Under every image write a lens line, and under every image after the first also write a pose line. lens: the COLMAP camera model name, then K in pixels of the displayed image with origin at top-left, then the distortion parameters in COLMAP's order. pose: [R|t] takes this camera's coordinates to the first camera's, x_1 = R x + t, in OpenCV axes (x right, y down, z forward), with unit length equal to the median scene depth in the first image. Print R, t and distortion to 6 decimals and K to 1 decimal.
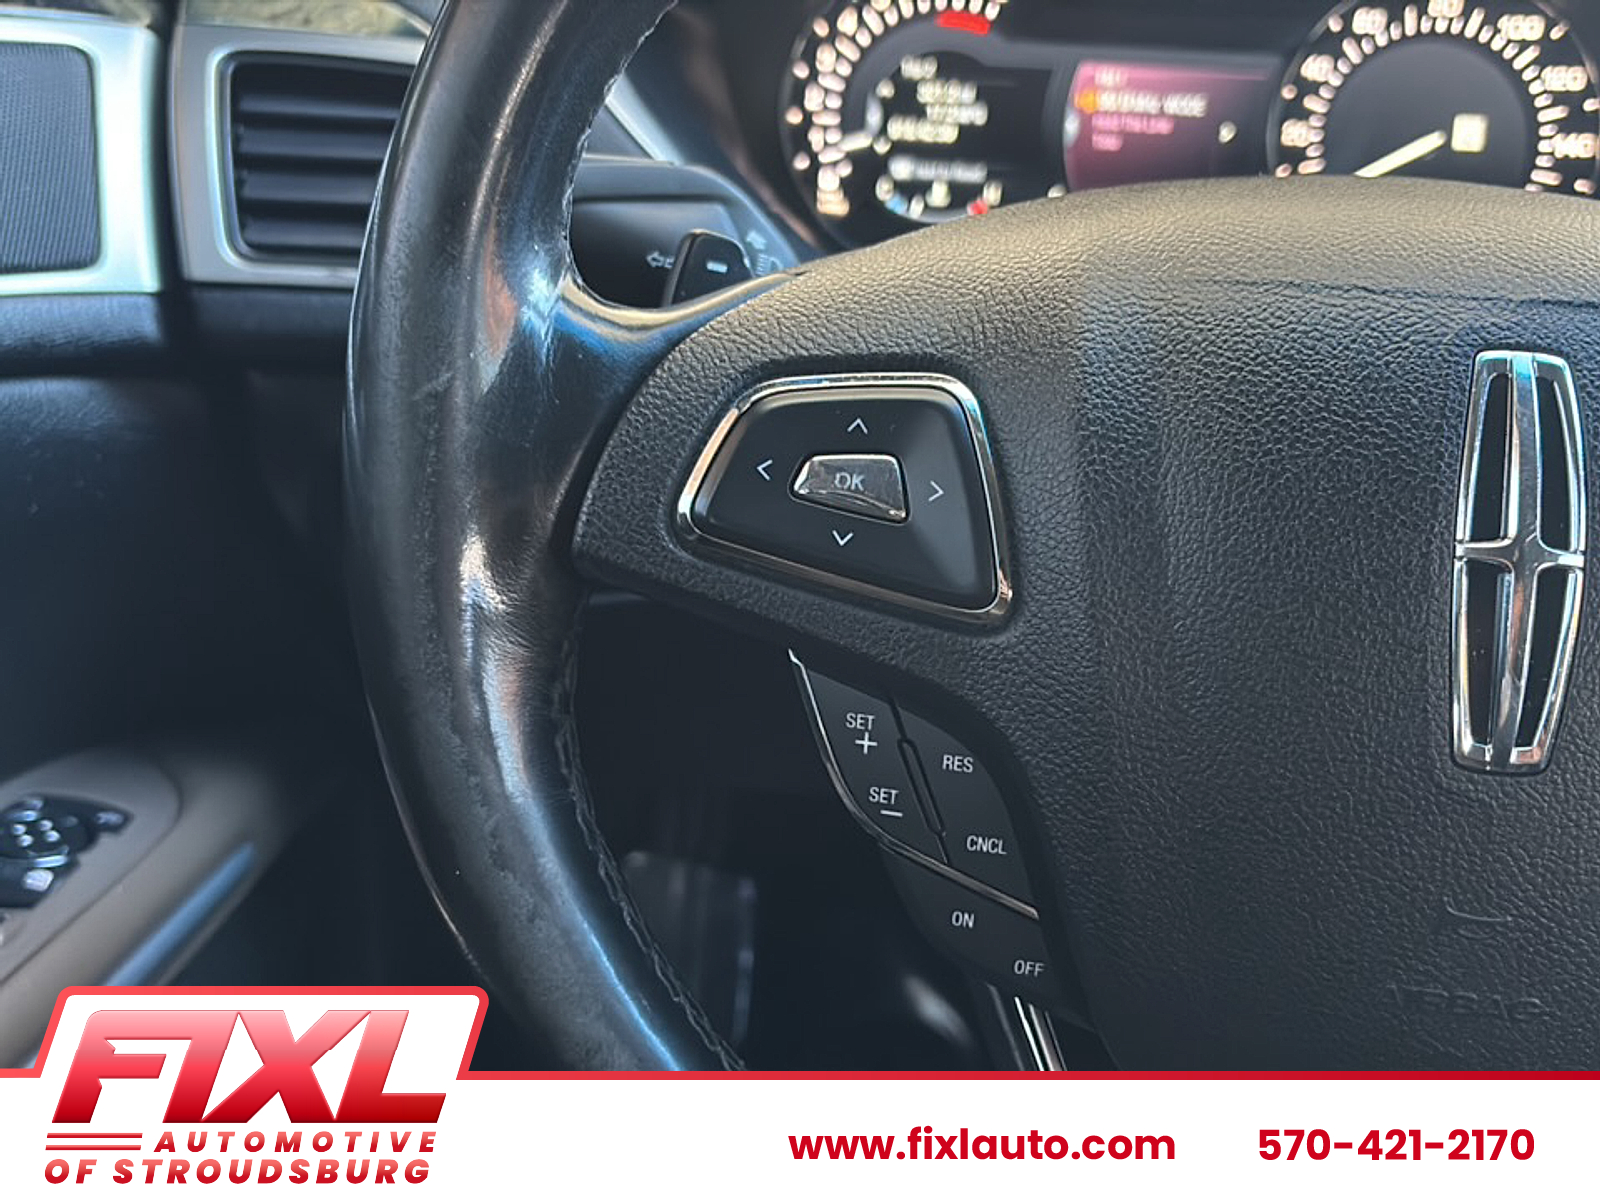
lens RADIAL K [[1534.3, 0, 800.0], [0, 1534.3, 600.0], [0, 0, 1]] dist [-0.014769, 0.004619]
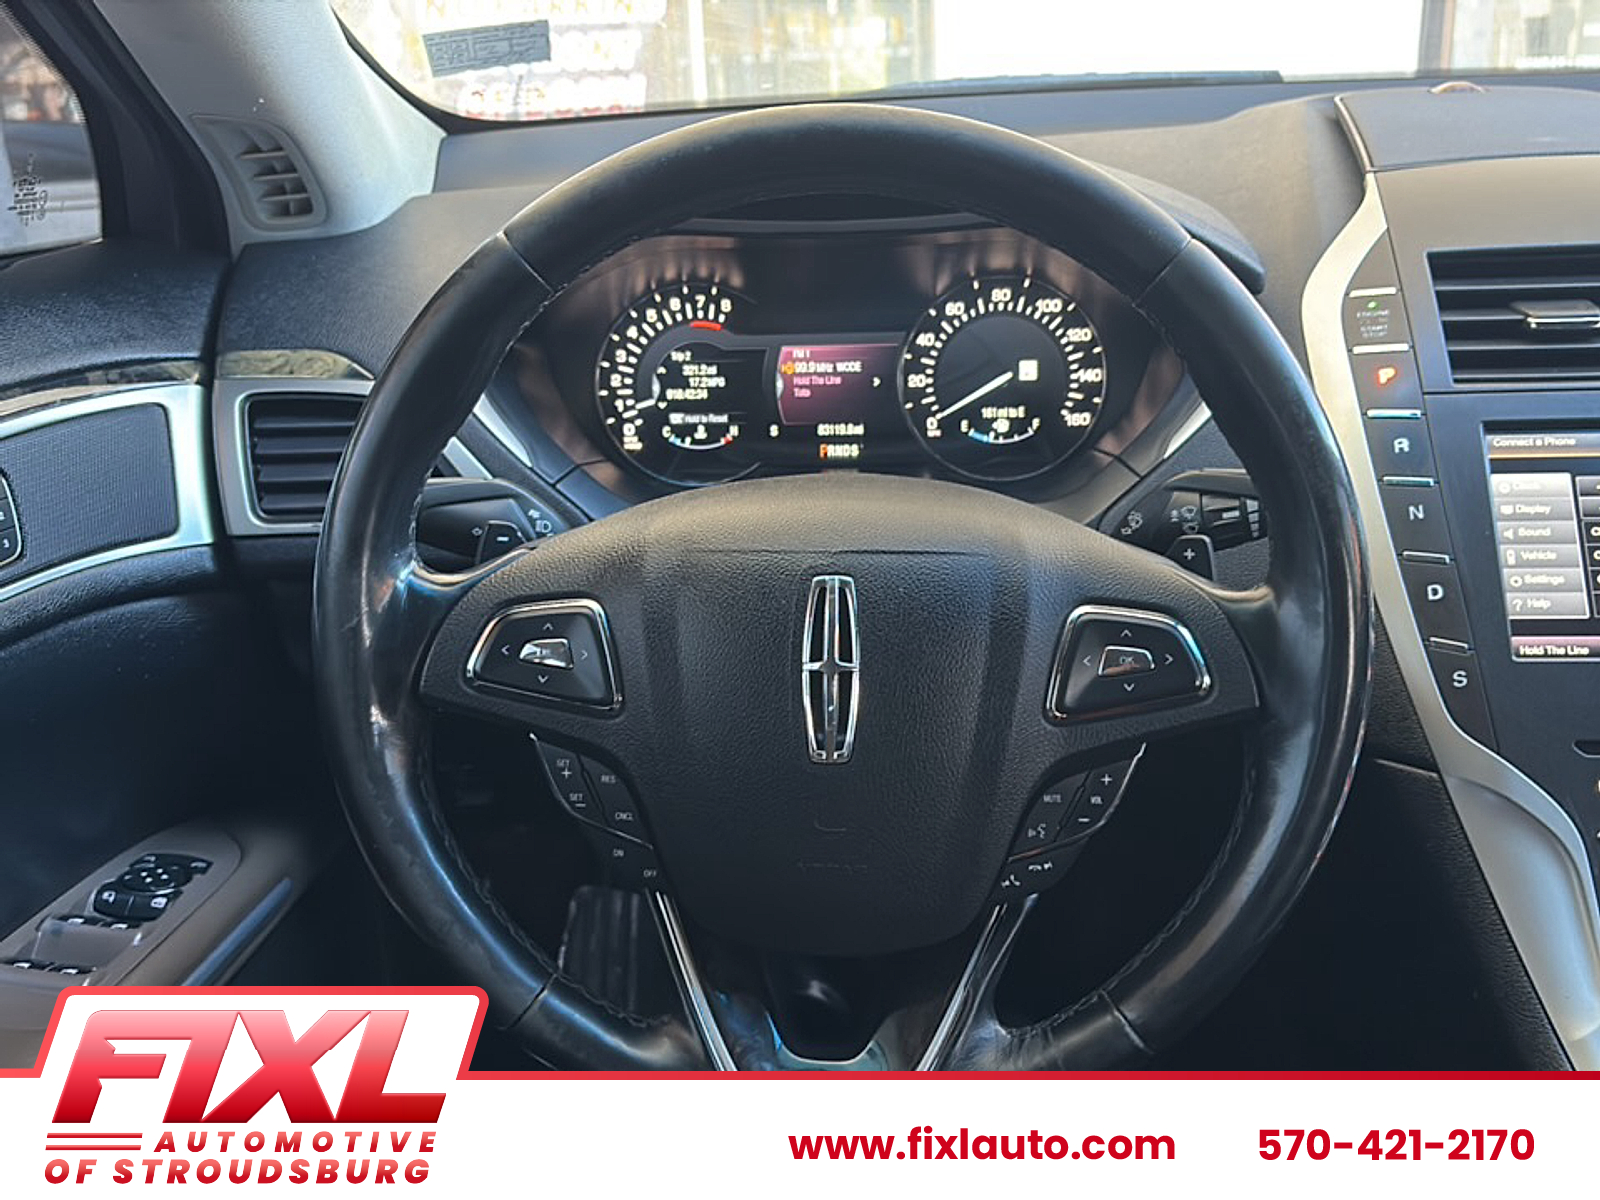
lens RADIAL K [[1494.1, 0, 800.0], [0, 1494.1, 600.0], [0, 0, 1]] dist [0.137526, -0.444191]
pose [[0.997221, -0.072821, -0.015737, 0.213064], [0.071995, 0.996256, -0.047870, -0.011540], [0.019164, 0.046604, 0.998730, -0.556086]]
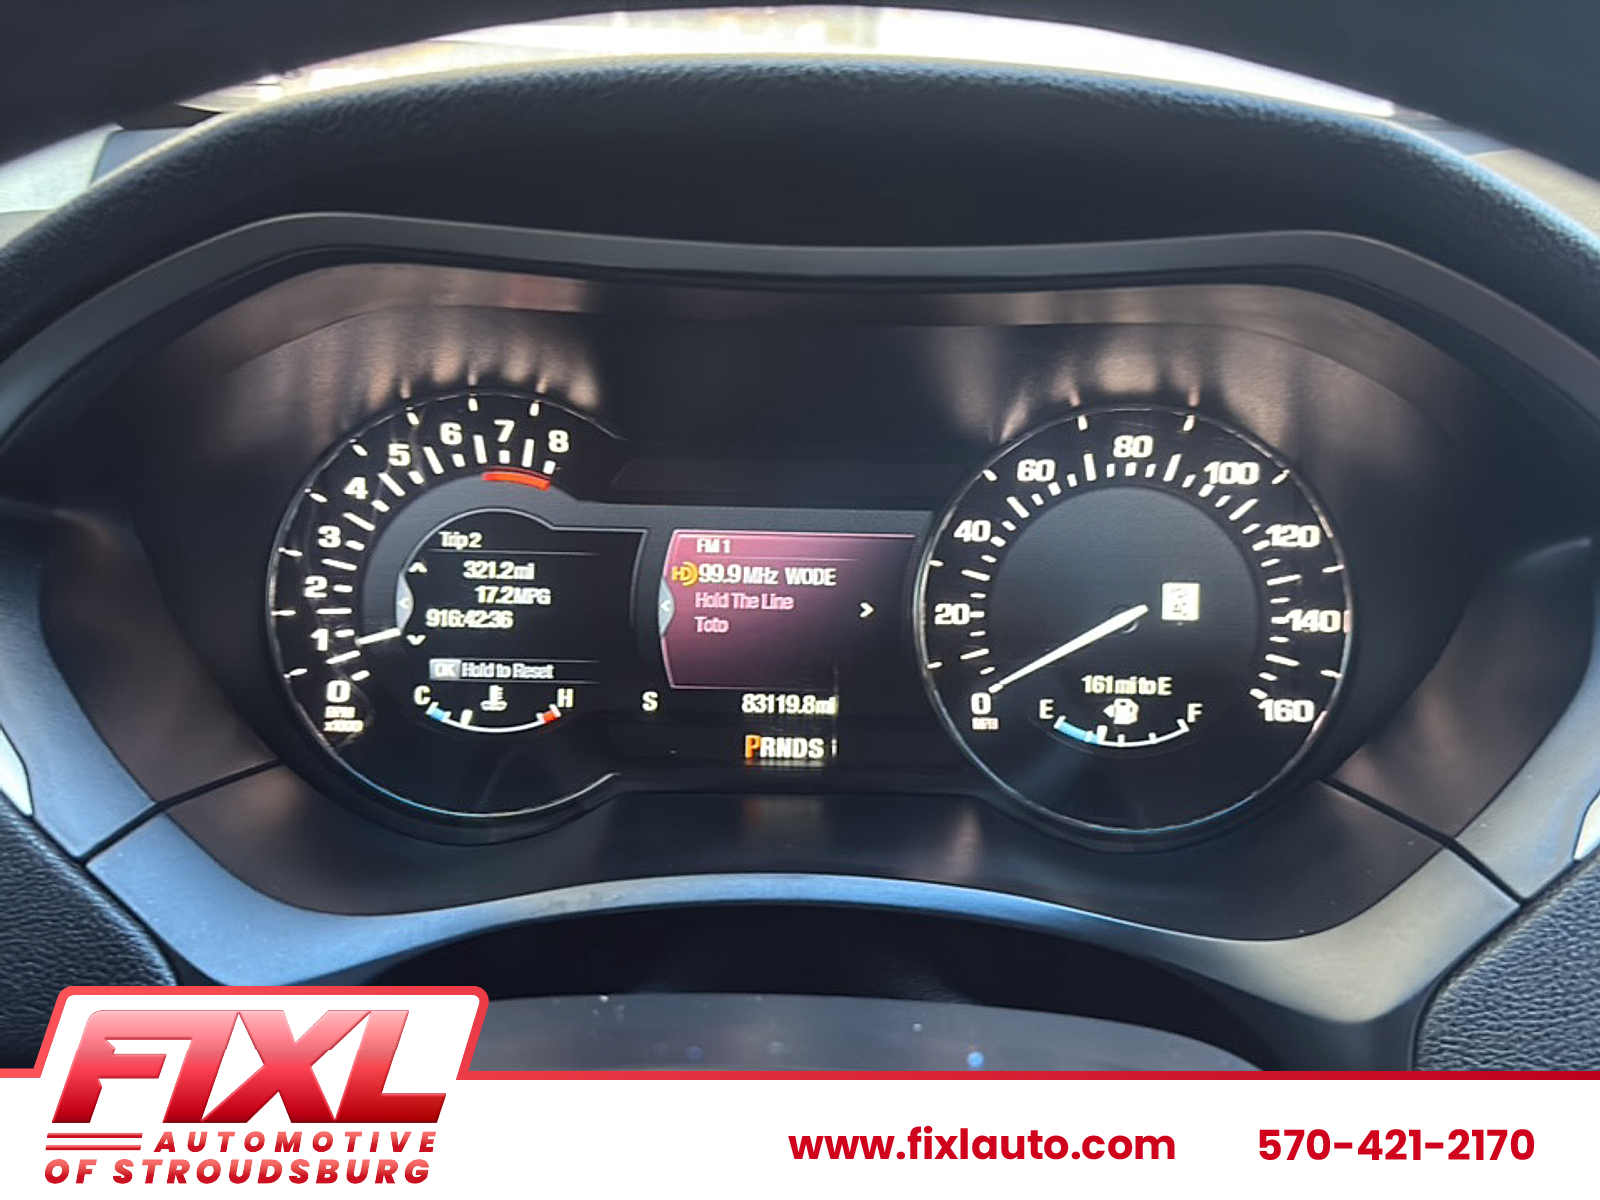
lens RADIAL K [[1494.1, 0, 800.0], [0, 1494.1, 600.0], [0, 0, 1]] dist [0.137526, -0.444191]
pose [[0.998318, -0.034638, 0.046498, 0.216305], [0.040476, 0.990536, -0.131147, -0.219240], [-0.041516, 0.132808, 0.990272, 0.266846]]
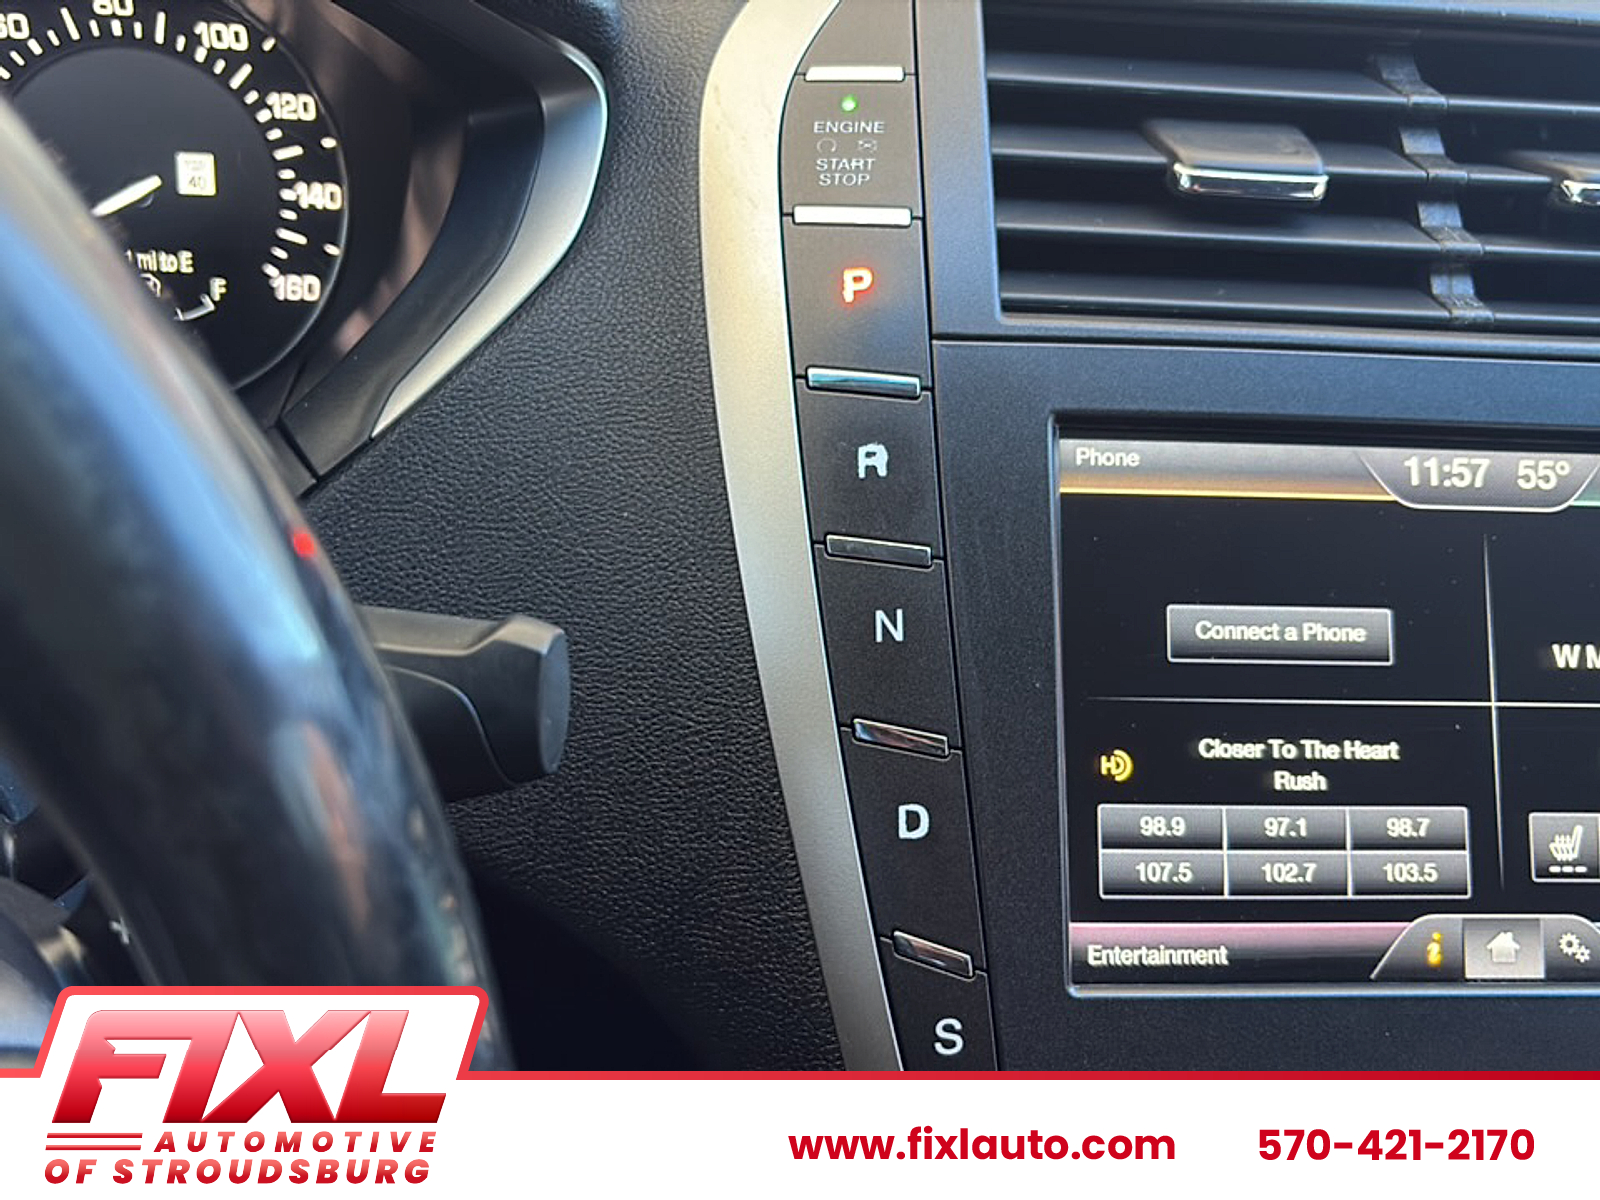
lens RADIAL K [[1498.8, 0, 777.5], [0, 1498.8, 574.9], [0, 0, 1]] dist [0.007995, -0.008810]
pose [[0.983082, -0.061595, 0.172499, 0.589356], [0.036598, 0.988827, 0.144508, -0.210773], [-0.179473, -0.135750, 0.974352, 0.210465]]
